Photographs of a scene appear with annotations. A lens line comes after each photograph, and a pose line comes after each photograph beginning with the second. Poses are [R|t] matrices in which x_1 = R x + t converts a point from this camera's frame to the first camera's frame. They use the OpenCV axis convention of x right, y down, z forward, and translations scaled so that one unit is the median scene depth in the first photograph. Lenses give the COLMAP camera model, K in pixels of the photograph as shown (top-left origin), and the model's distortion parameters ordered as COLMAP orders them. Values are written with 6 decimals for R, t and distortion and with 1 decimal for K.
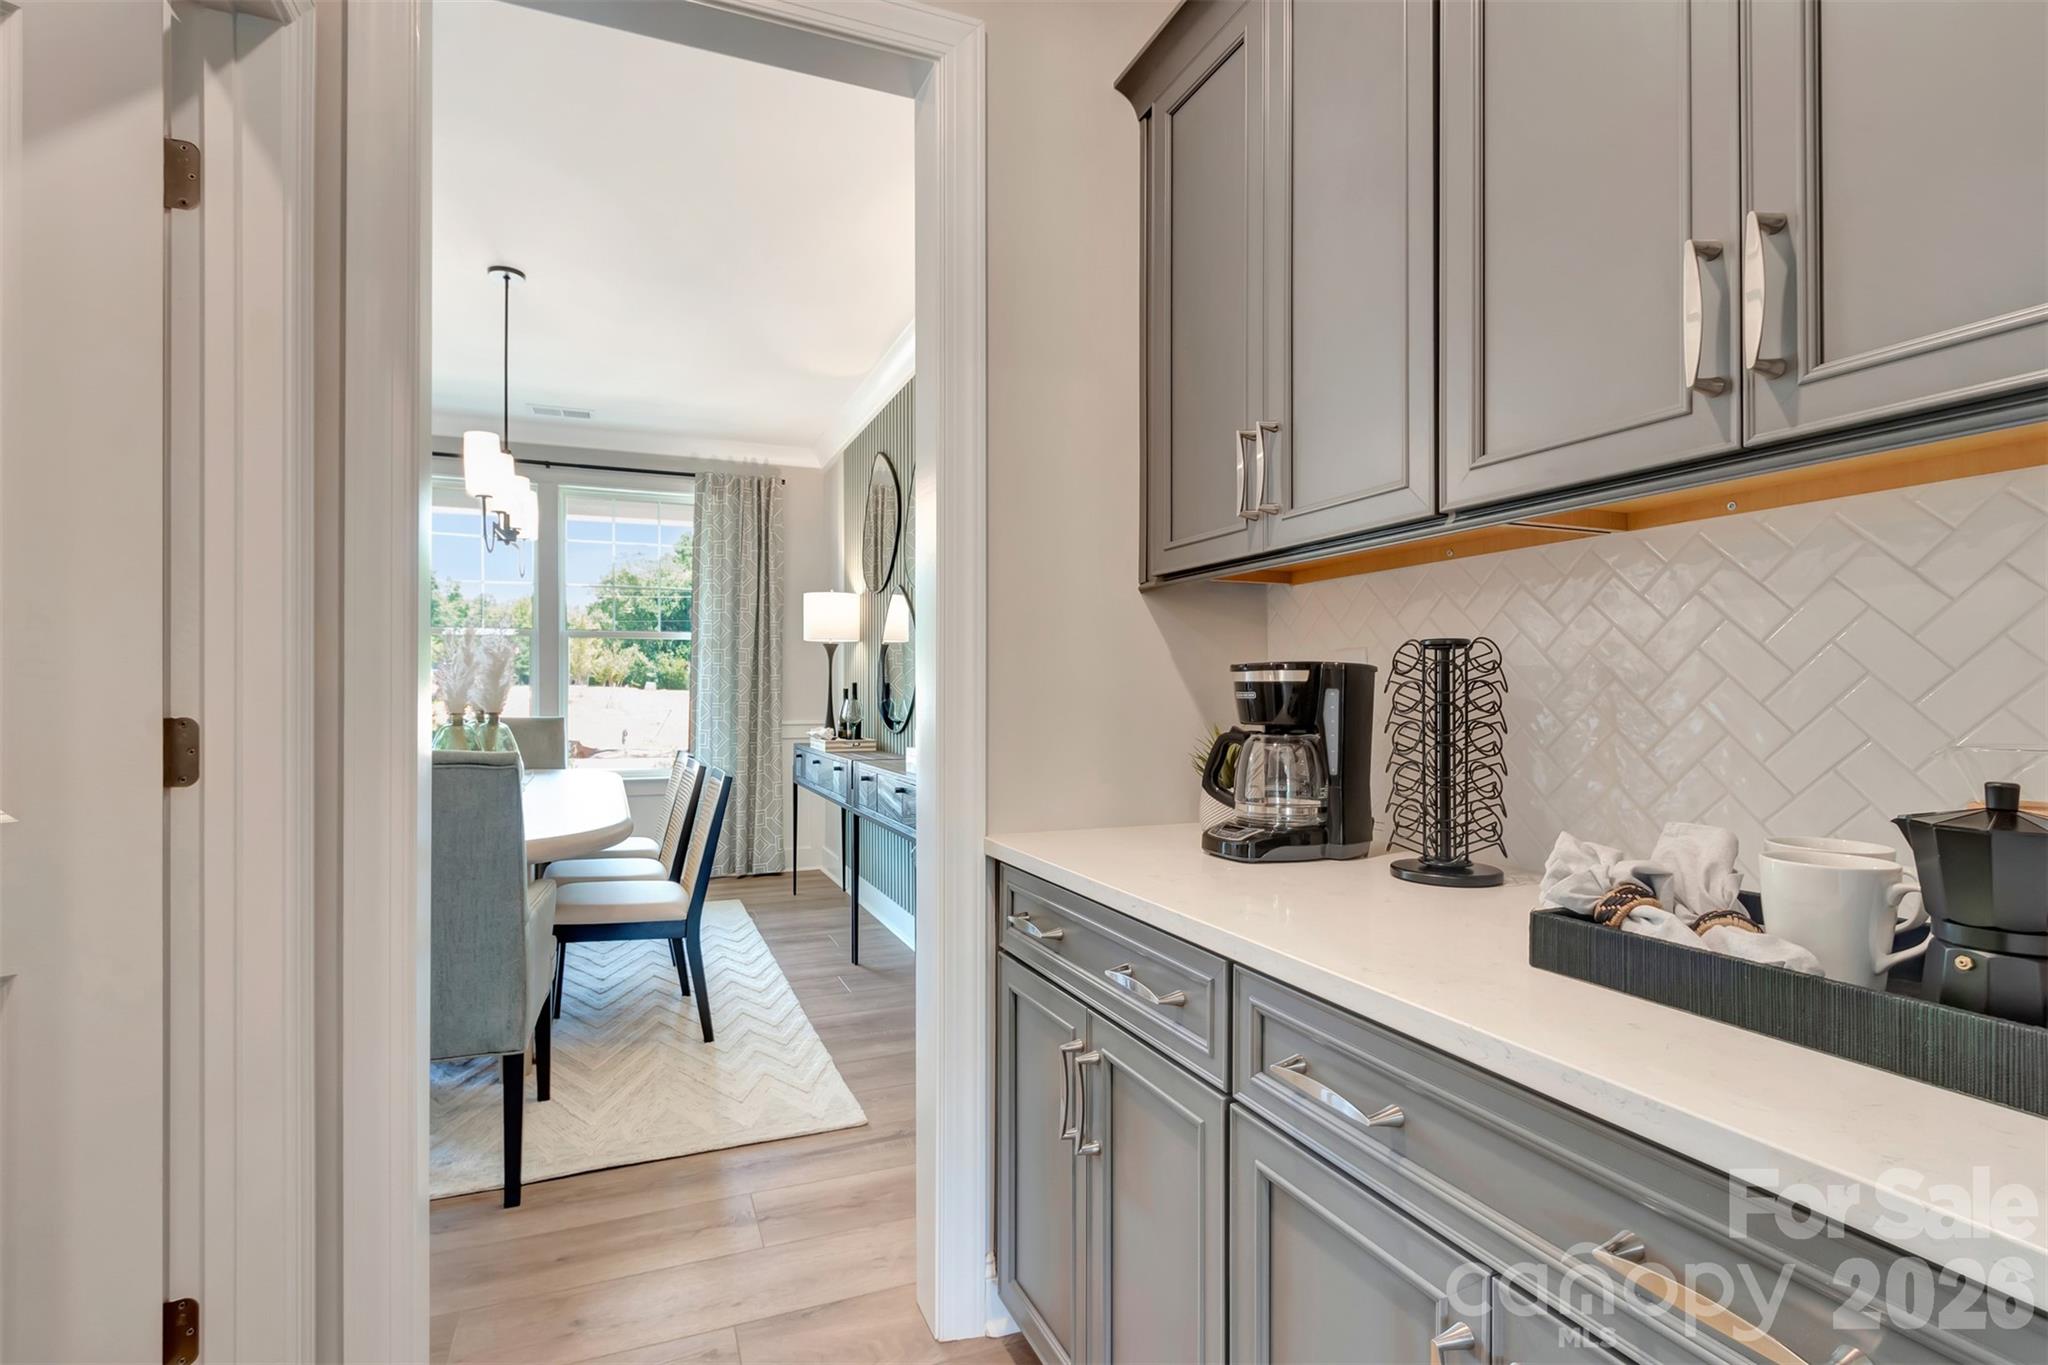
lens RADIAL K [[950.0, 0, 1018.6], [0, 950.0, 688.7], [0, 0, 1]] dist [0.002733, -0.001818]
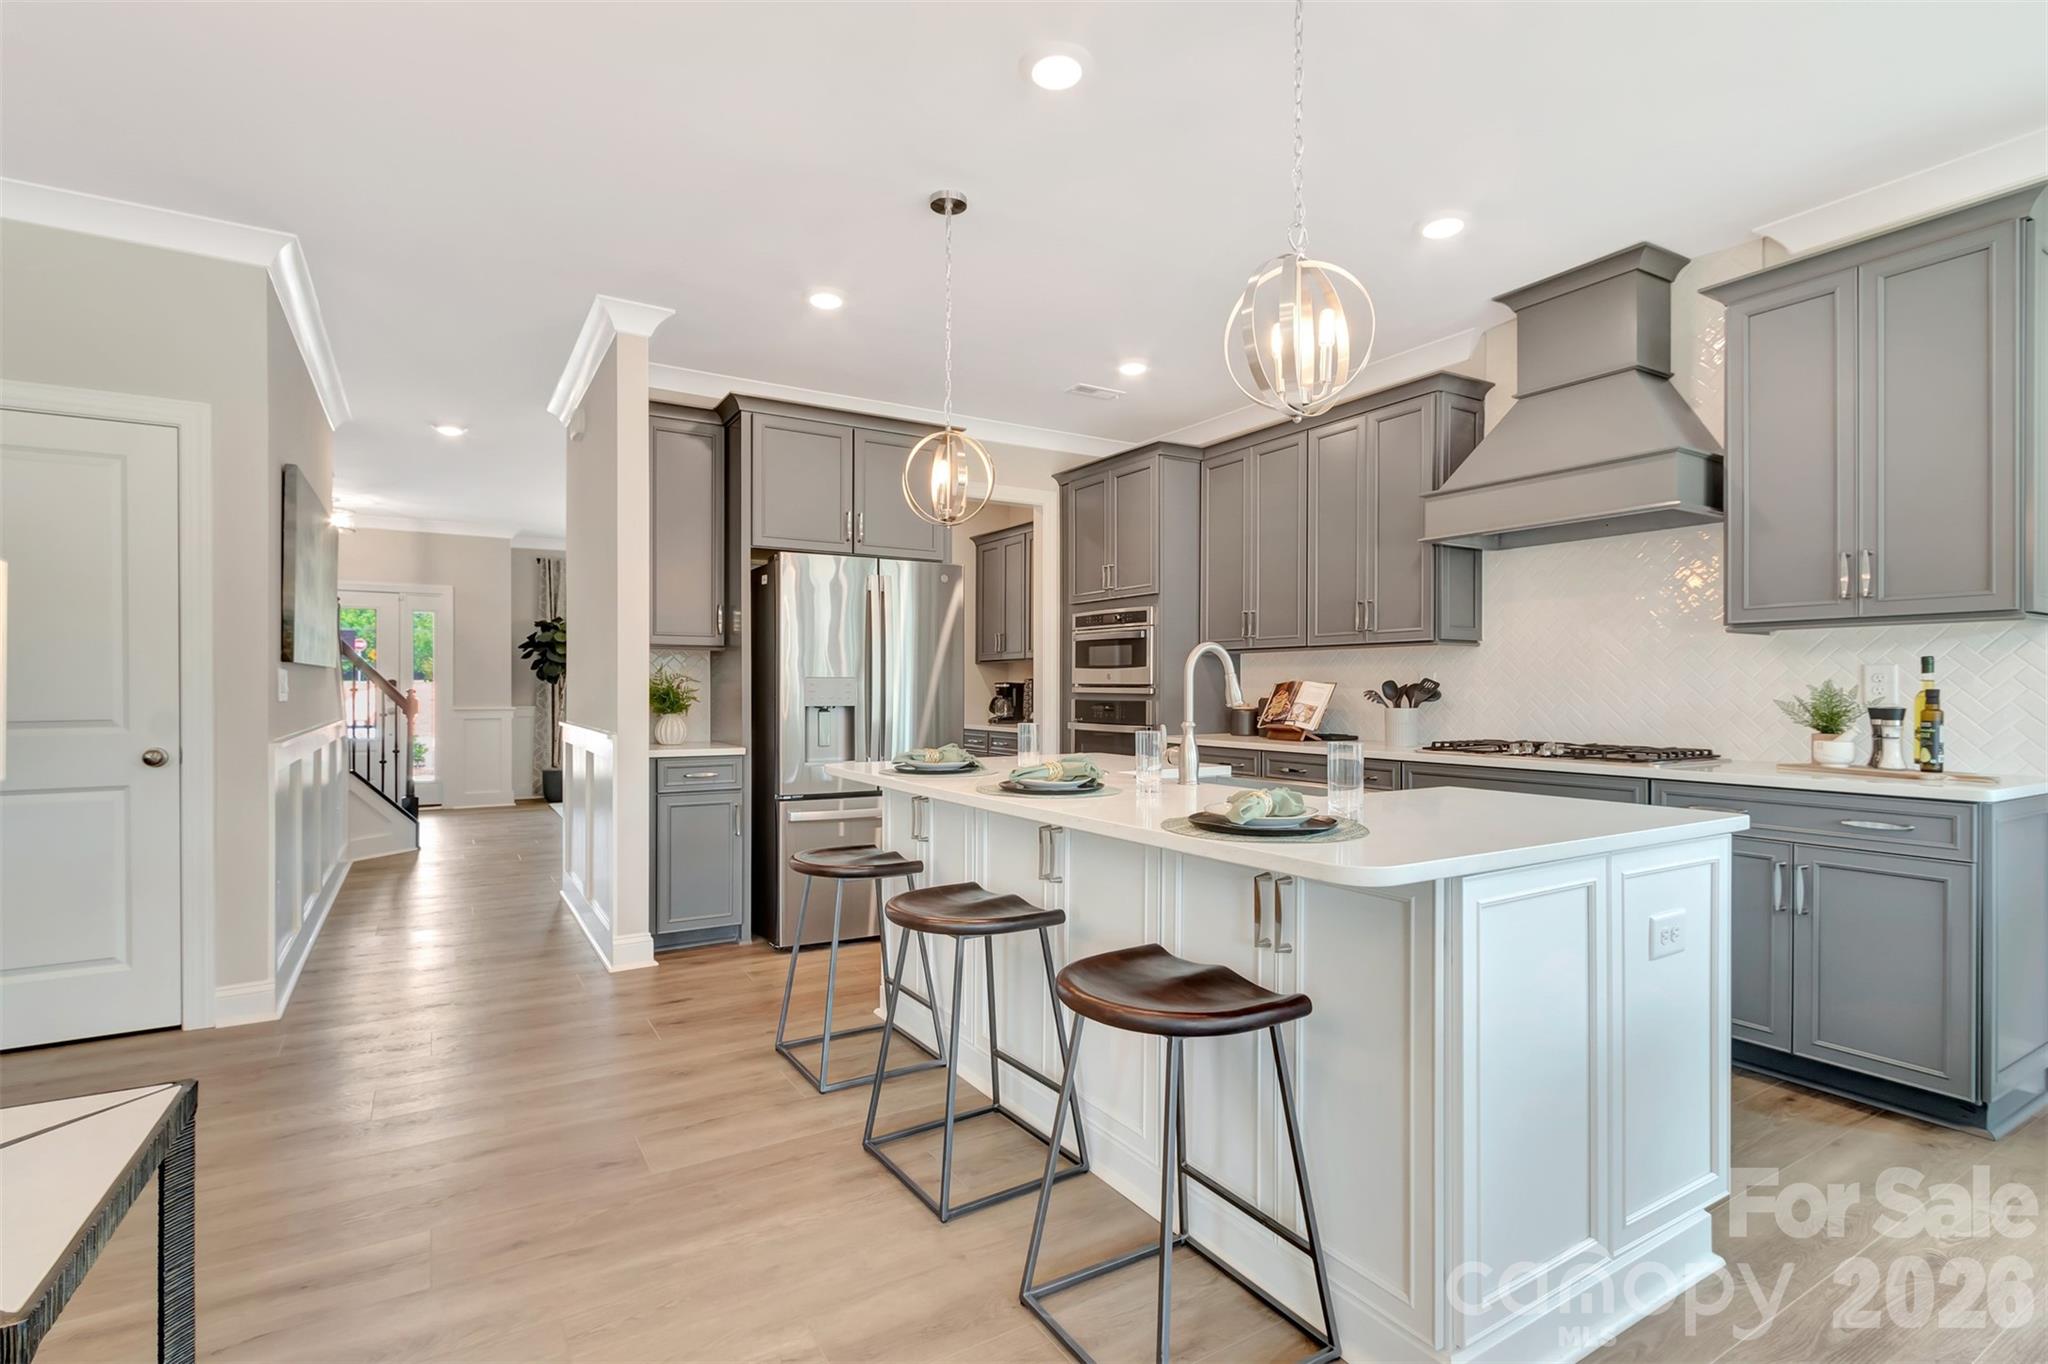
lens RADIAL K [[950.0, 0, 1031.0], [0, 950.0, 689.3], [0, 0, 1]] dist [0.002733, -0.001818]
pose [[0.987682, -0.002378, 0.156458, -0.327312], [0.002218, 0.999997, 0.001199, 0.000167], [-0.156461, -0.000837, 0.987684, -3.632294]]
